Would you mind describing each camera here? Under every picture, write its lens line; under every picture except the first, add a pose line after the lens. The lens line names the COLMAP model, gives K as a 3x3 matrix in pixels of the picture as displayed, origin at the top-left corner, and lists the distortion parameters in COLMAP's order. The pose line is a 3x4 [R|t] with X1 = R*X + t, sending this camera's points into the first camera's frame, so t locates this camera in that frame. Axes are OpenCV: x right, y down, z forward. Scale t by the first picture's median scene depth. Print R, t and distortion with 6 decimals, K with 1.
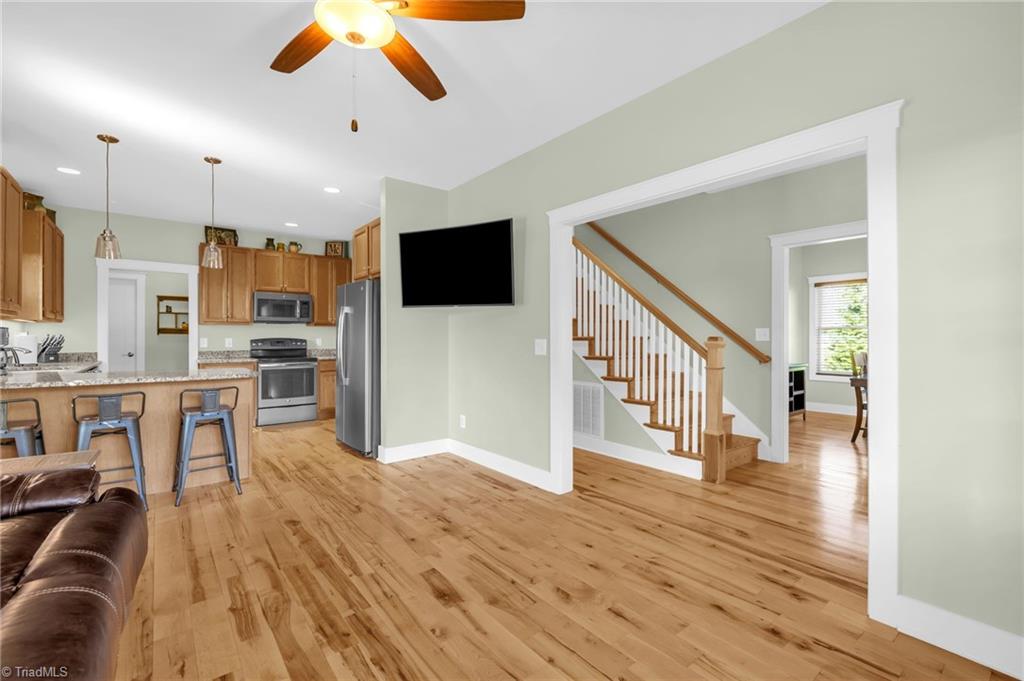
lens RADIAL K [[442.7, 0, 501.6], [0, 442.7, 334.0], [0, 0, 1]] dist [-0.001103, -0.000081]
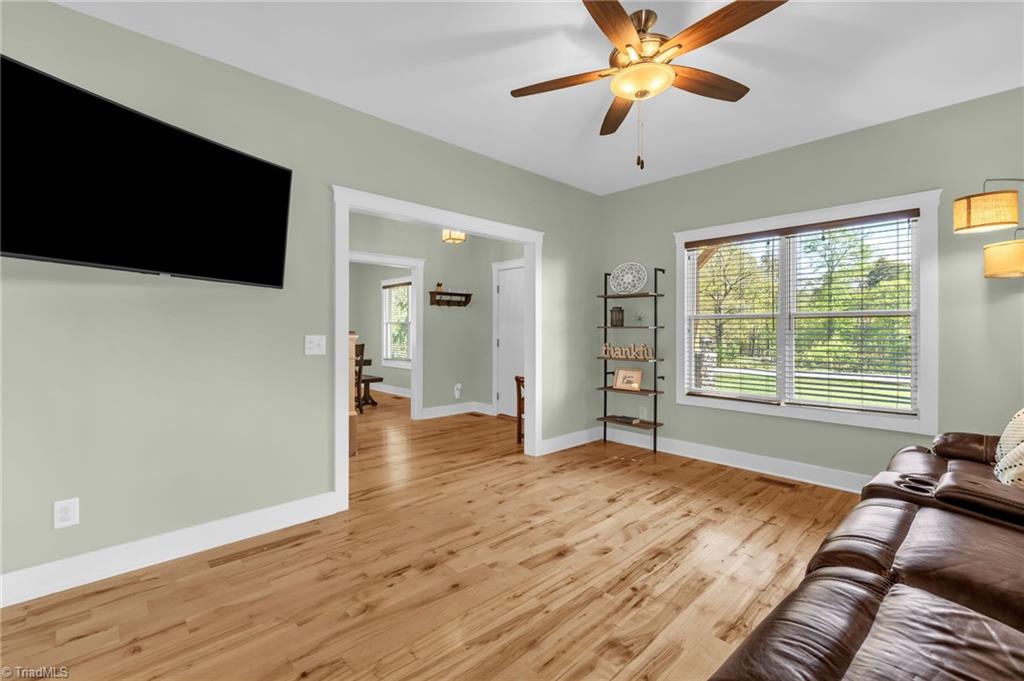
lens RADIAL K [[442.7, 0, 501.6], [0, 442.7, 334.0], [0, 0, 1]] dist [-0.001103, -0.000081]
pose [[-0.084463, -0.009808, 0.996378, -0.872226], [-0.010263, 0.999907, 0.008973, -0.002574], [-0.996374, -0.009468, -0.084556, 0.855474]]
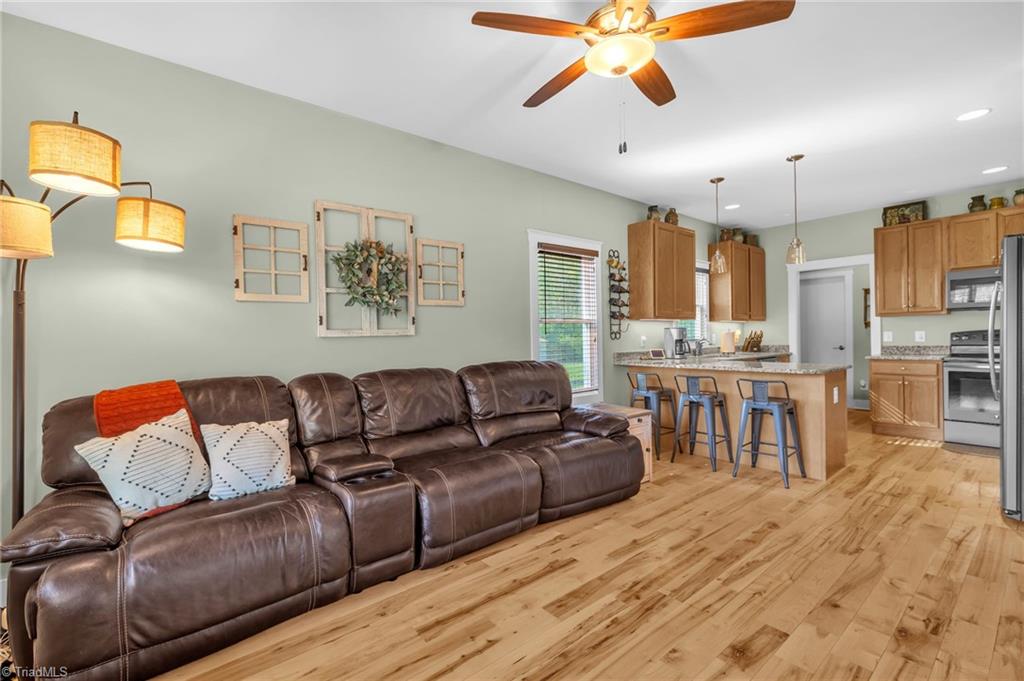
lens RADIAL K [[452.5, 0, 510.0], [0, 452.5, 337.5], [0, 0, 1]] dist [0.015252, -0.000460]
pose [[0.030436, 0.001167, -0.999536, 0.473375], [0.024889, 0.999688, 0.001925, 0.001113], [0.999227, -0.024936, 0.030397, 0.384210]]
